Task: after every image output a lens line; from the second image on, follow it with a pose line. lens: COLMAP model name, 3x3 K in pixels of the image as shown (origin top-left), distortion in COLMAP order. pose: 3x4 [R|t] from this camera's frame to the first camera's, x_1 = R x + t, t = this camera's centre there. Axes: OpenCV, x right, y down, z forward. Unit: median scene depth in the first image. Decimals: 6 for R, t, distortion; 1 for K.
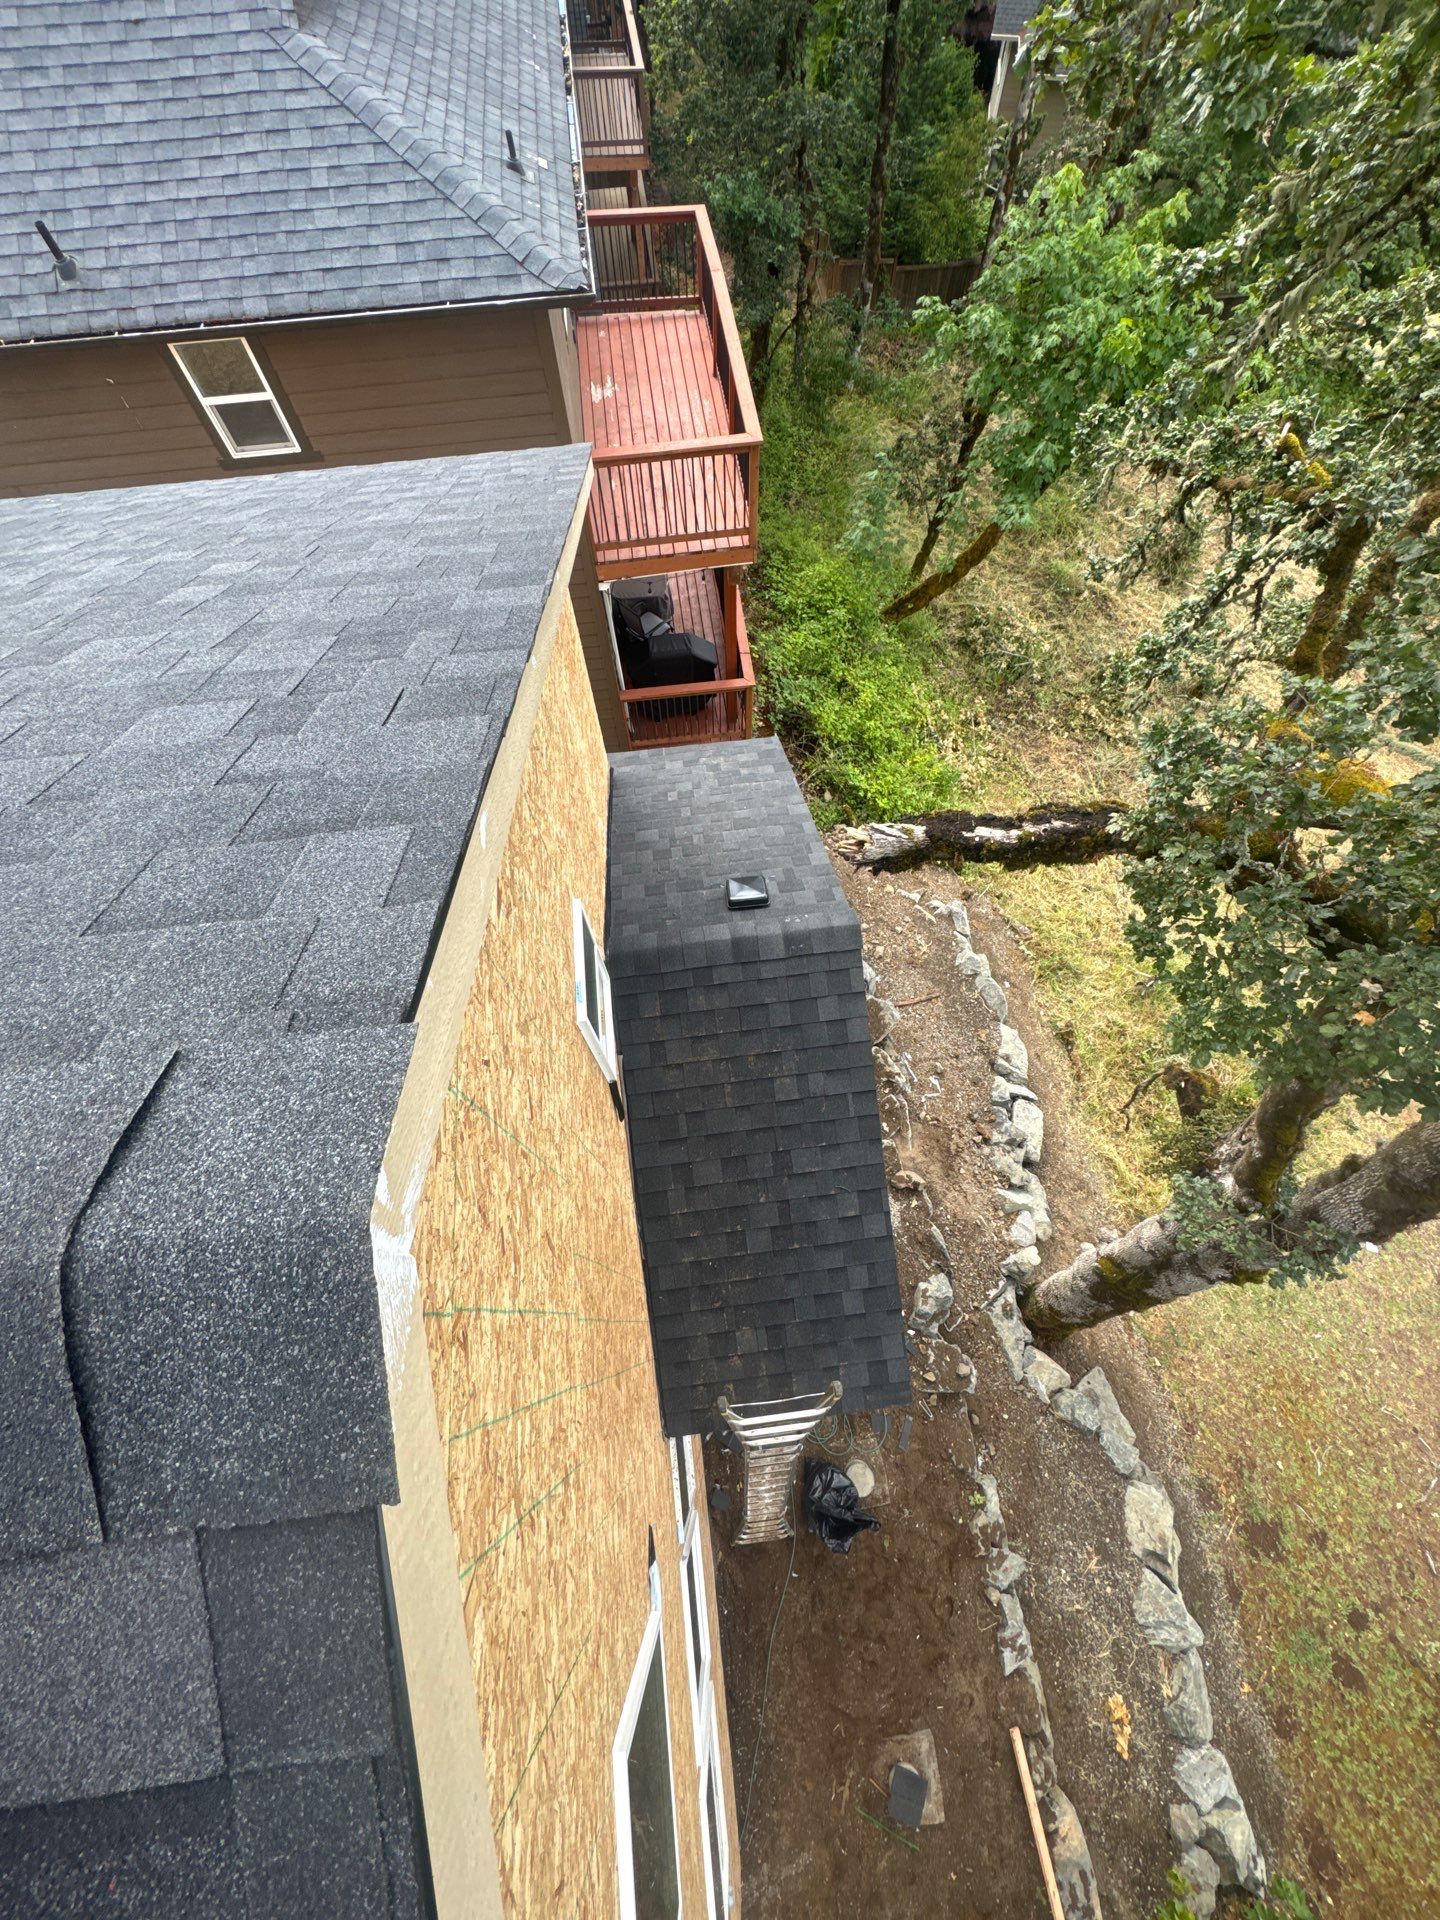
lens RADIAL K [[780.5, 0, 716.6], [0, 780.5, 931.5], [0, 0, 1]] dist [-0.000441, -0.000182]
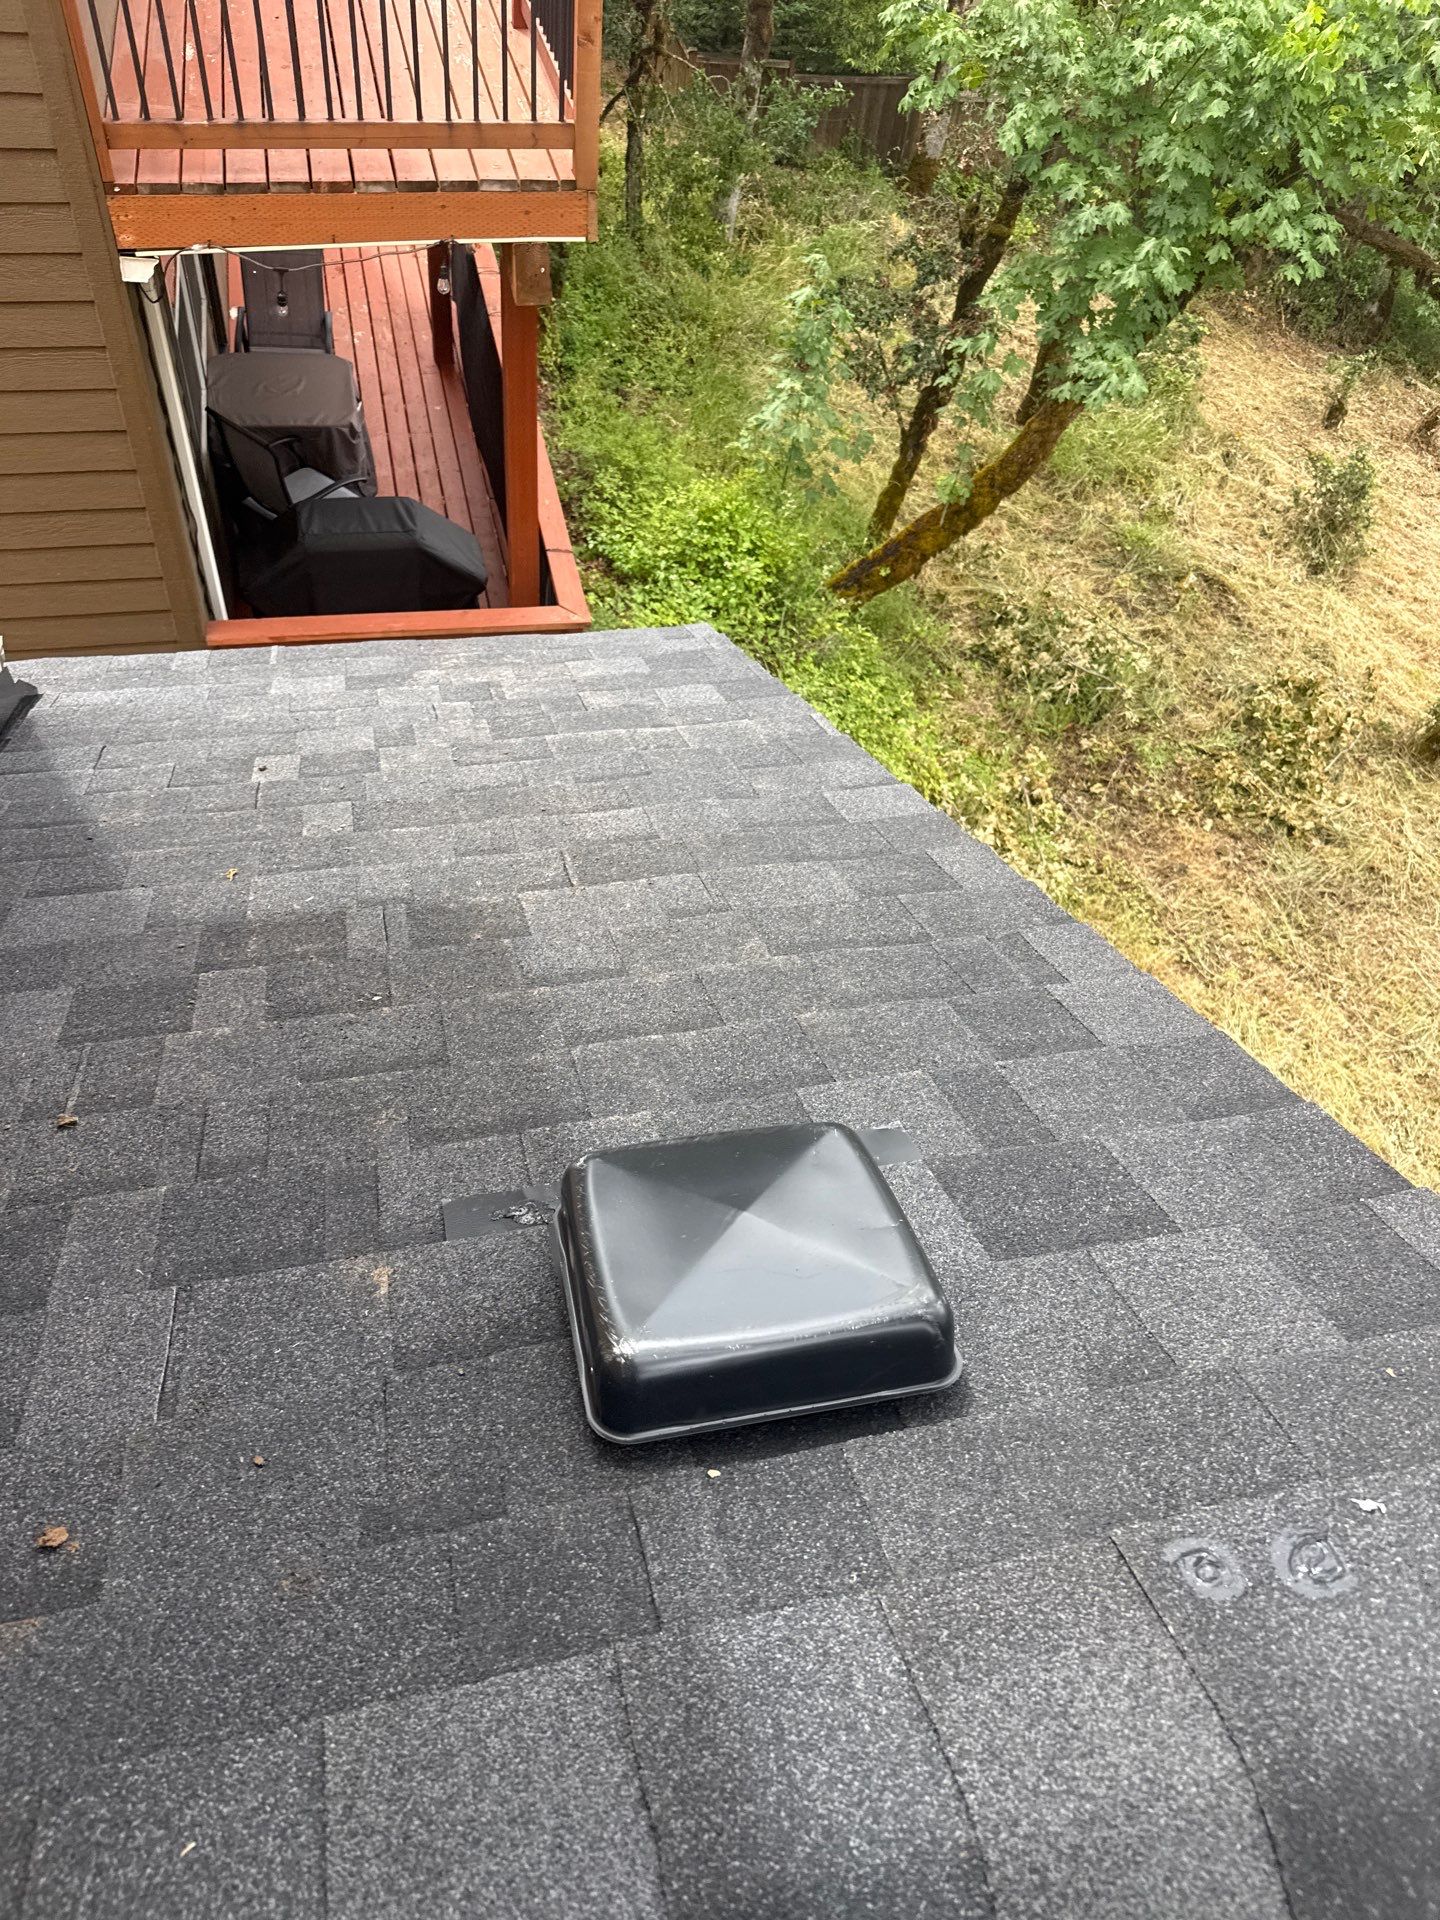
lens RADIAL K [[1318.7, 0, 720.0], [0, 1318.7, 960.0], [0, 0, 1]] dist [0.098881, -0.179667]
pose [[0.985340, -0.009256, 0.170350, 0.000510], [0.042682, 0.980146, -0.193629, -0.018626], [-0.165175, 0.198061, 0.966172, 0.257473]]
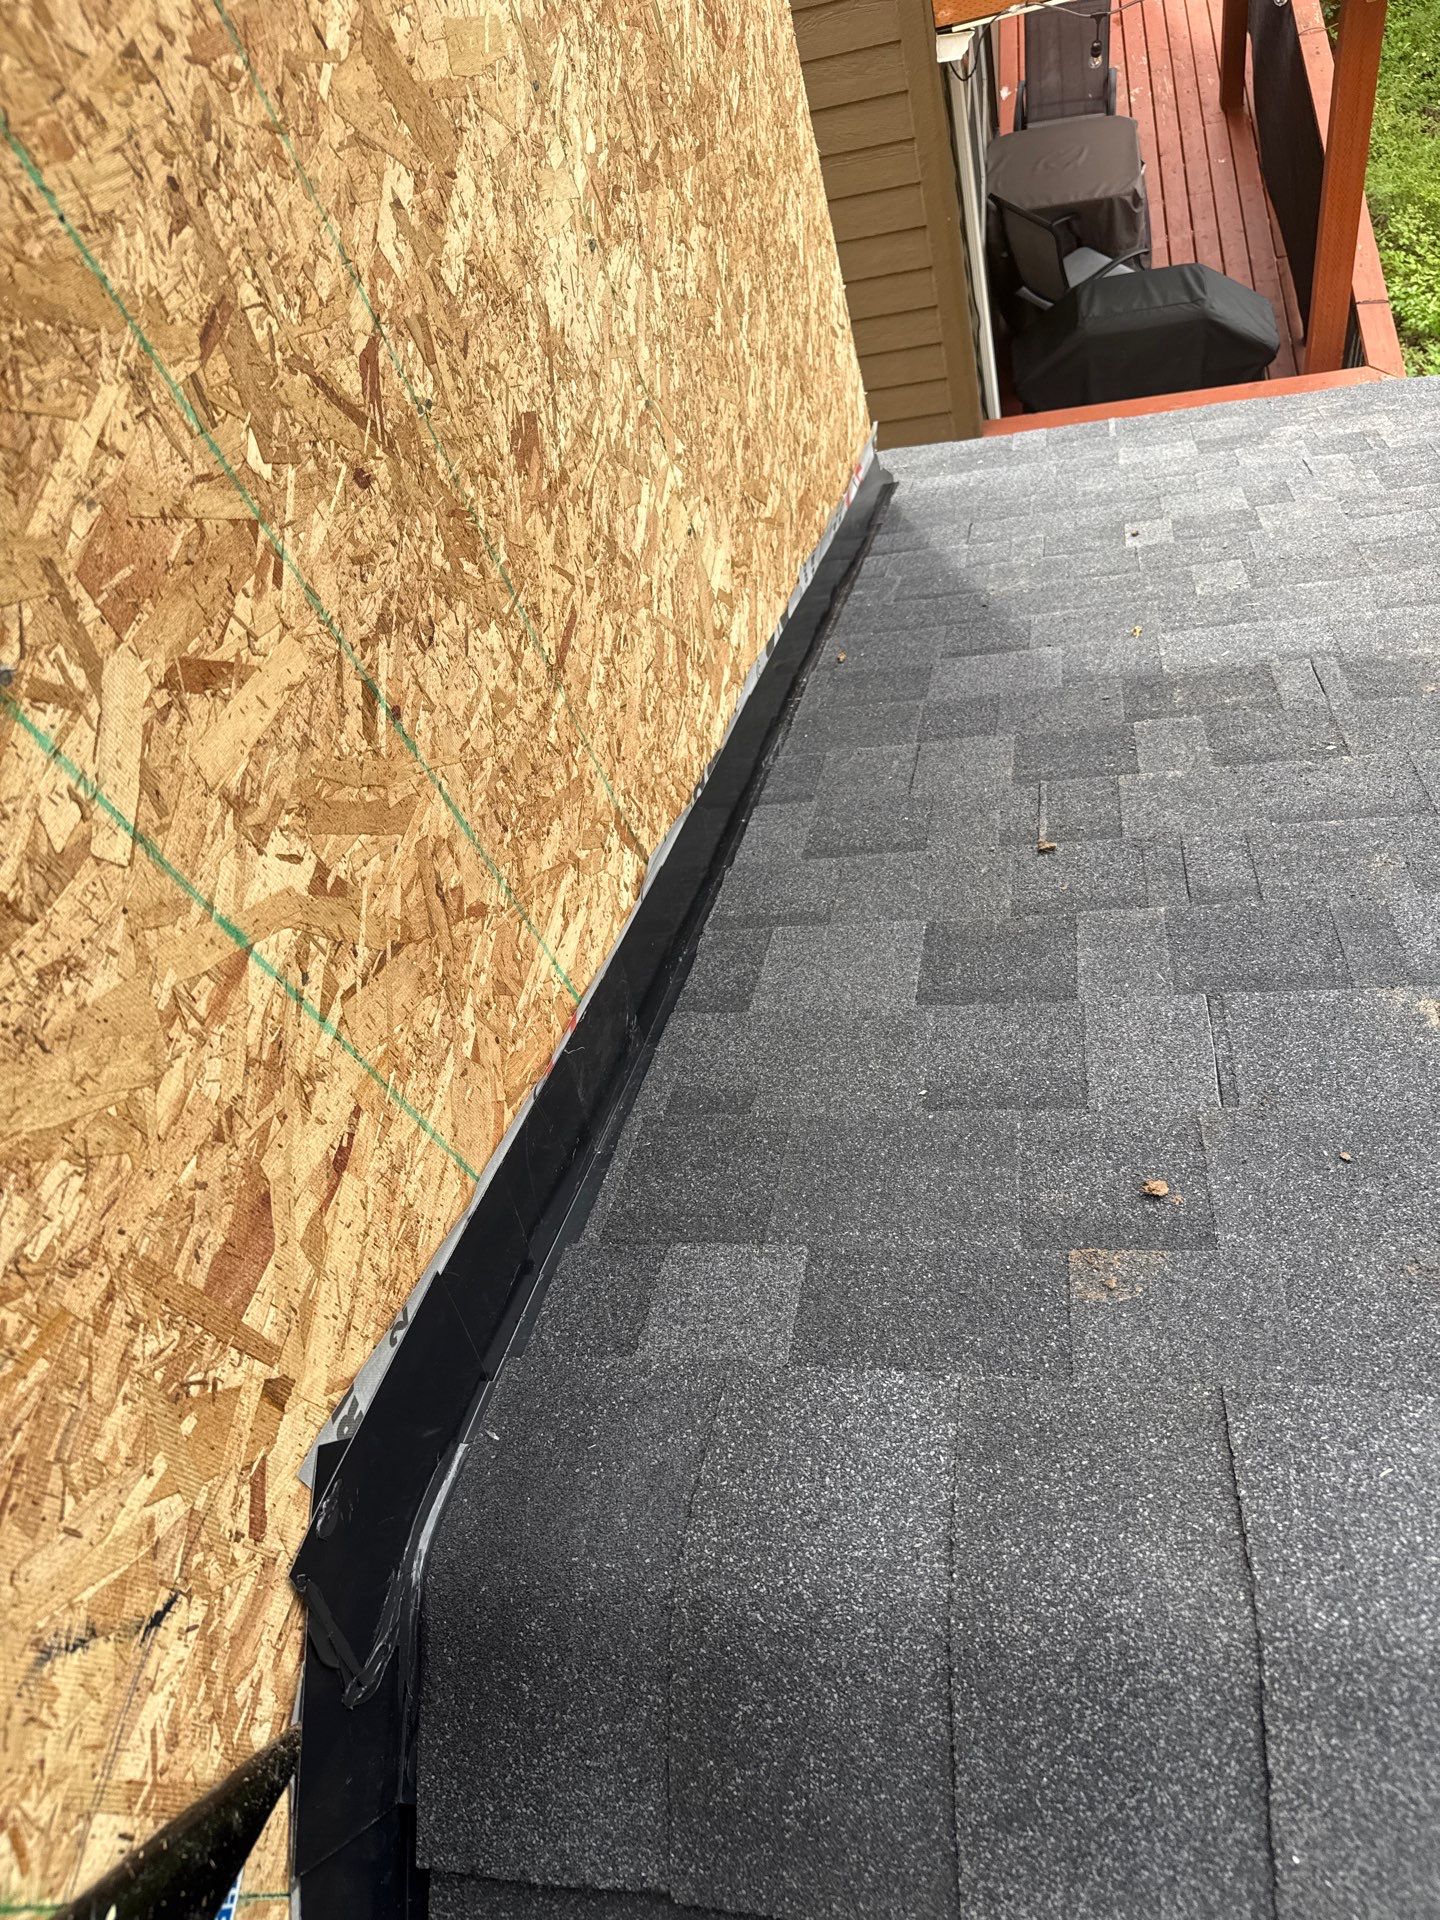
lens RADIAL K [[1340.2, 0, 720.0], [0, 1340.2, 960.0], [0, 0, 1]] dist [-0.001117, -0.005468]
pose [[0.946323, 0.066588, -0.316290, -0.017689], [-0.088237, 0.994602, -0.054608, -0.012265], [0.310947, 0.079585, 0.947089, 0.256282]]
